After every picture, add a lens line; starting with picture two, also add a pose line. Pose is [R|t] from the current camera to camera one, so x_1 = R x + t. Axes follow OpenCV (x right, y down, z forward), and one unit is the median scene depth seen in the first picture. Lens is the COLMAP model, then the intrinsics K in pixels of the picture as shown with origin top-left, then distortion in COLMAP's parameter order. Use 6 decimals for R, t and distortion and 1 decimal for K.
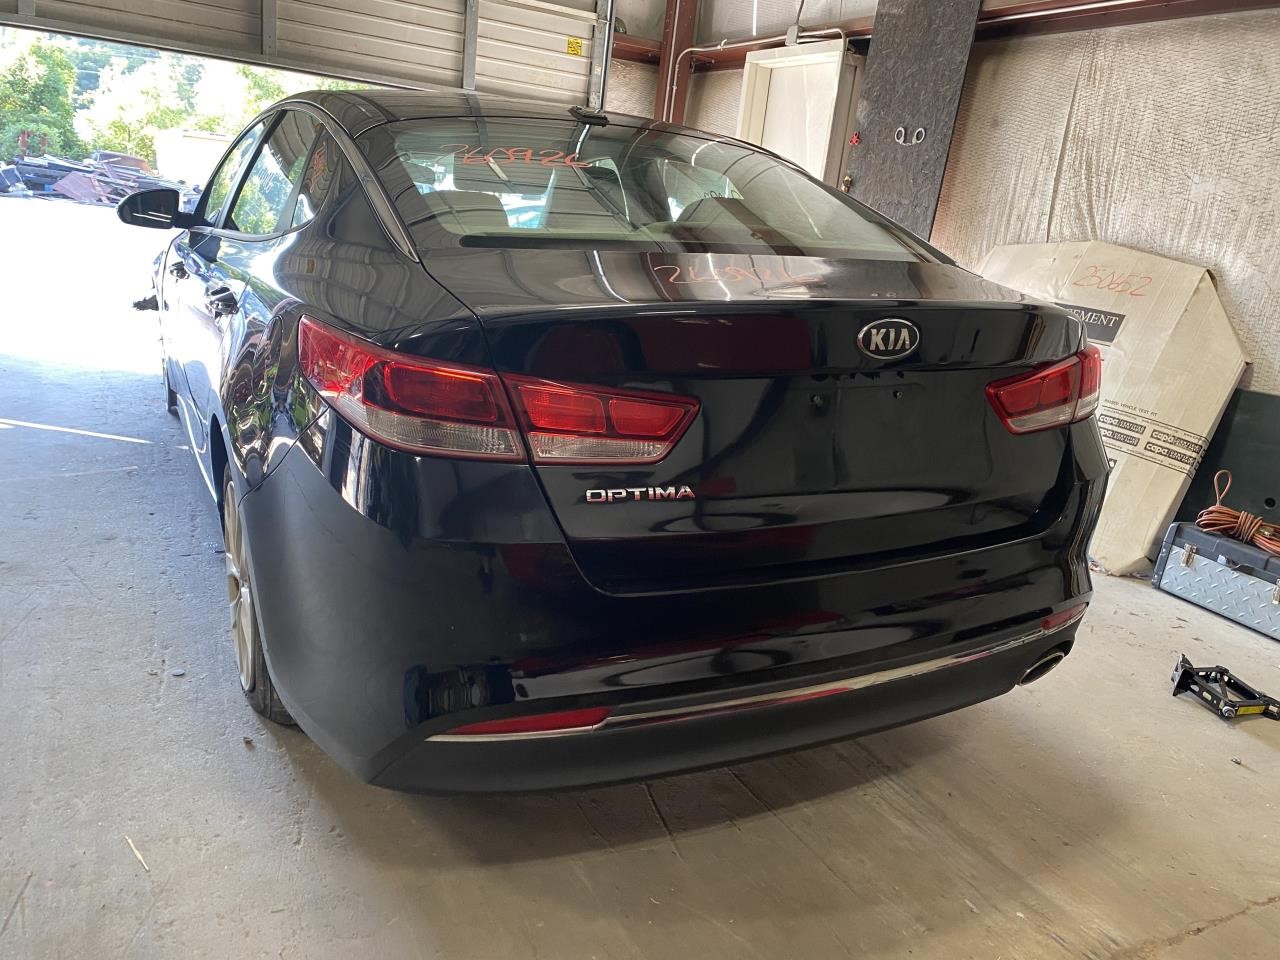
lens RADIAL K [[970.0, 0, 647.8], [0, 970.0, 496.5], [0, 0, 1]] dist [0.007364, 0.004526]
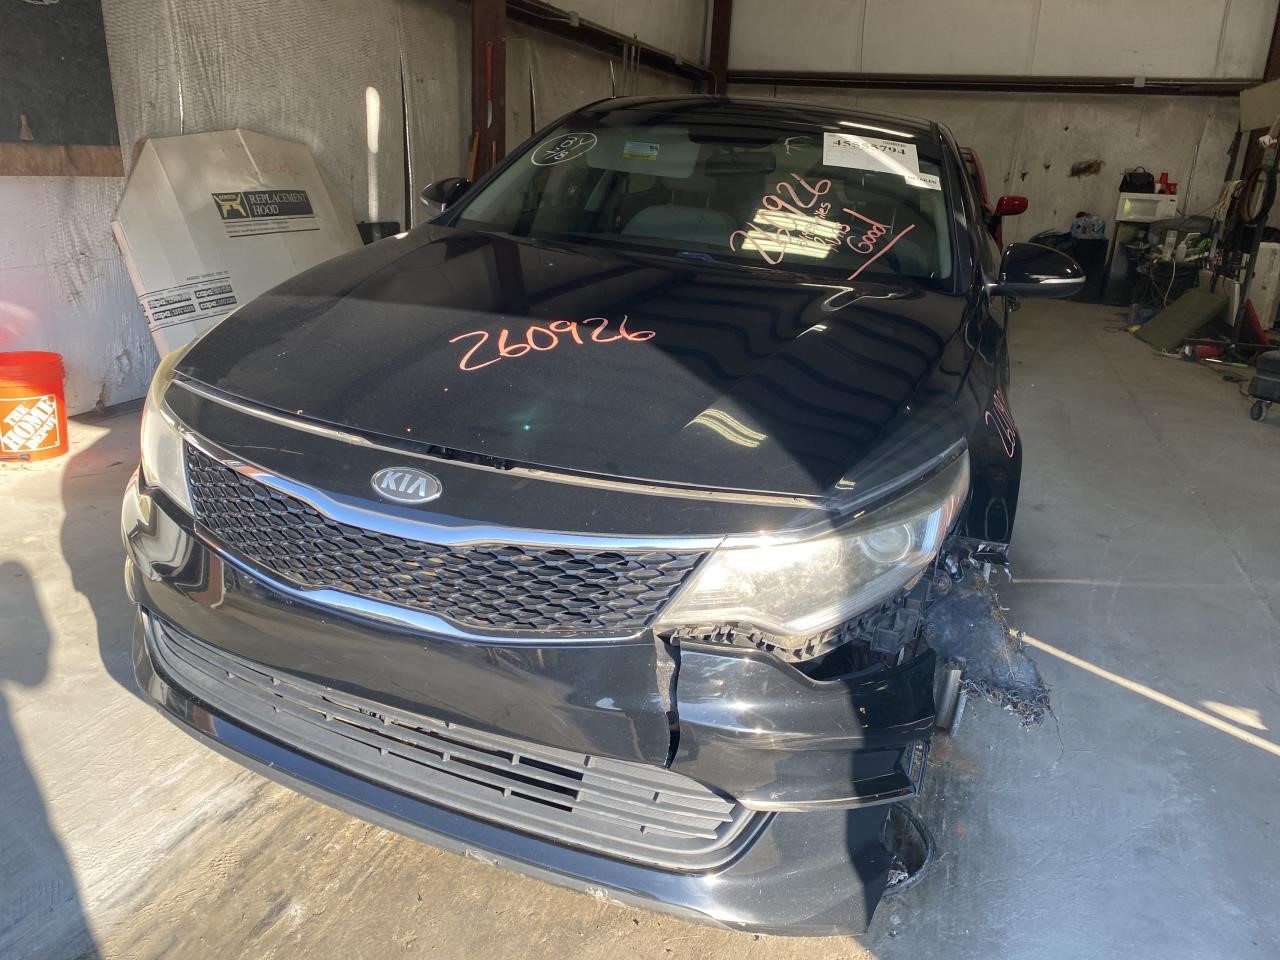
lens RADIAL K [[972.8, 0, 640.0], [0, 972.8, 480.0], [0, 0, 1]] dist [0.004687, -0.007780]
pose [[-0.670886, -0.369237, 0.643099, -0.659142], [0.084372, 0.823586, 0.560881, -0.480458], [-0.736745, 0.430547, -0.521379, 1.313962]]
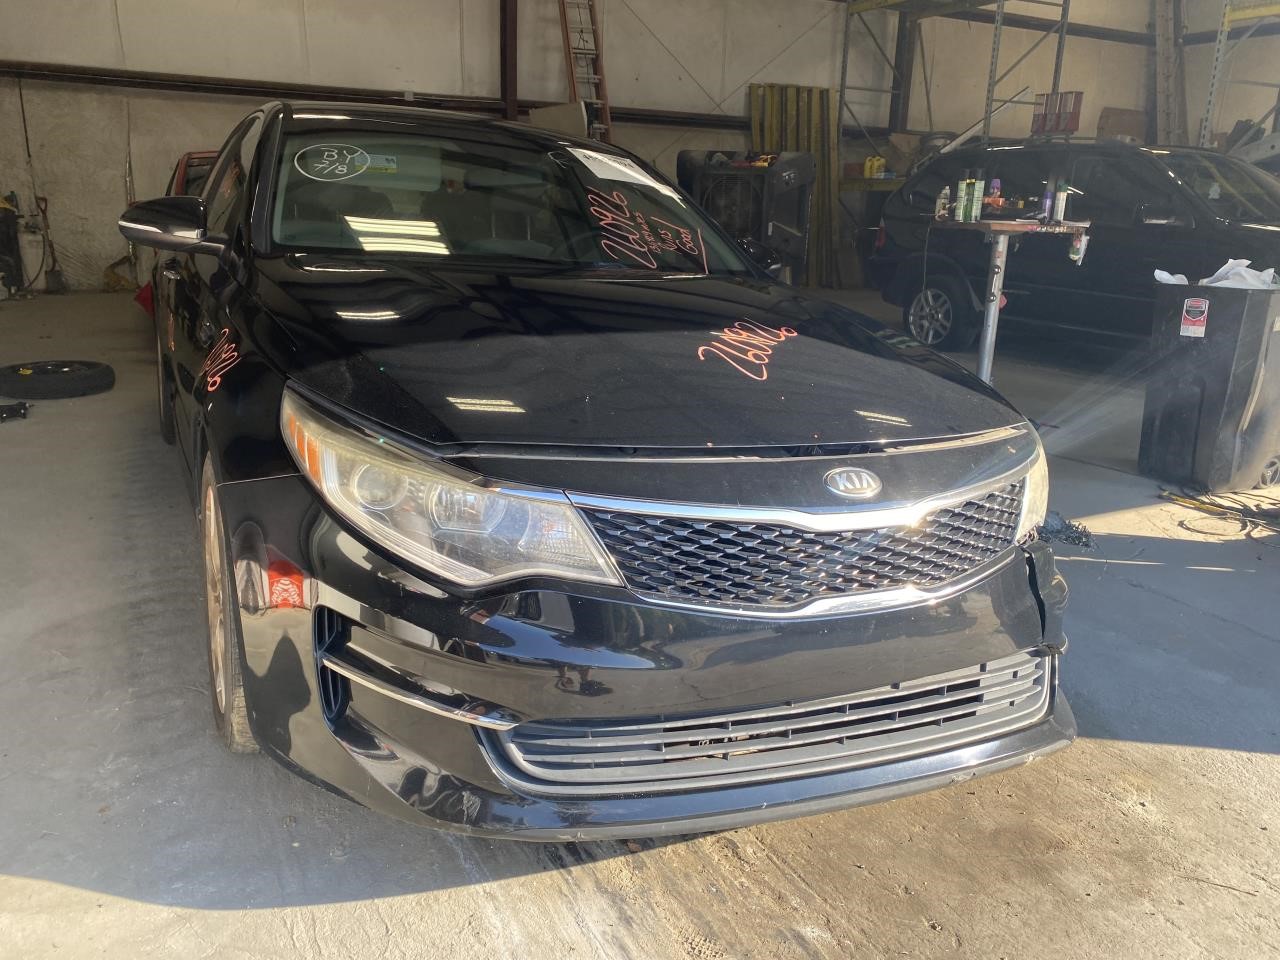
lens RADIAL K [[971.2, 0, 629.7], [0, 971.2, 479.0], [0, 0, 1]] dist [0.010538, -0.001764]
pose [[-0.988286, -0.151393, -0.019271, -0.316317], [-0.138044, 0.832927, 0.535889, -0.480700], [-0.065078, 0.532272, -0.844068, 1.499666]]
